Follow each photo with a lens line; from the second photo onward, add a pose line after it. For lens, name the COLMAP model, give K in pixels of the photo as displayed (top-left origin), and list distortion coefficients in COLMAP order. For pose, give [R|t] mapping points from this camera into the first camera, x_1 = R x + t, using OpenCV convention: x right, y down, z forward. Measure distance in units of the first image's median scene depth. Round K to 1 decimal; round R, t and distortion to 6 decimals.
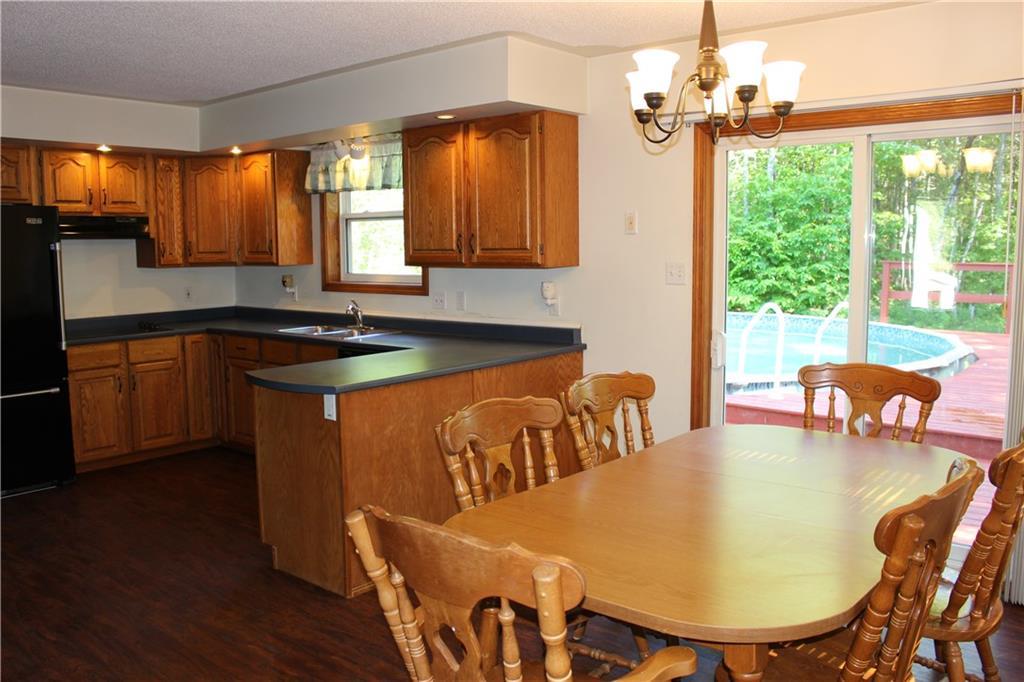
lens RADIAL K [[851.7, 0, 512.9], [0, 851.7, 348.5], [0, 0, 1]] dist [-0.152939, 0.120016]
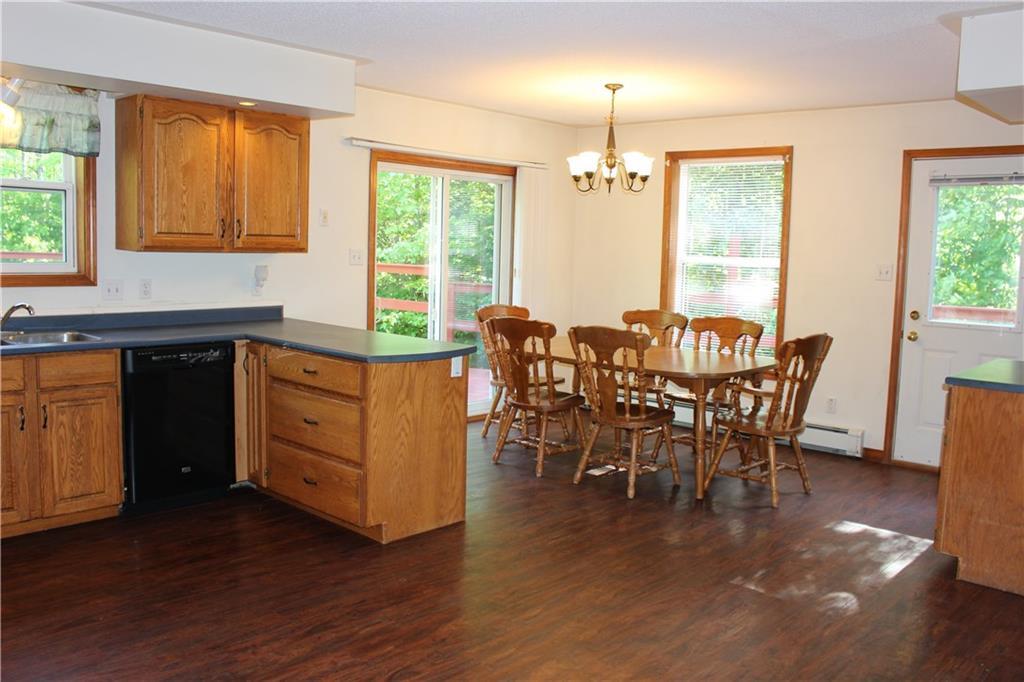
lens RADIAL K [[851.7, 0, 509.5], [0, 851.7, 340.8], [0, 0, 1]] dist [-0.152939, 0.120016]
pose [[0.052031, -0.099618, 0.993664, -0.939721], [0.089921, 0.991438, 0.094687, -0.050148], [-0.994589, 0.084425, 0.060543, 0.560077]]
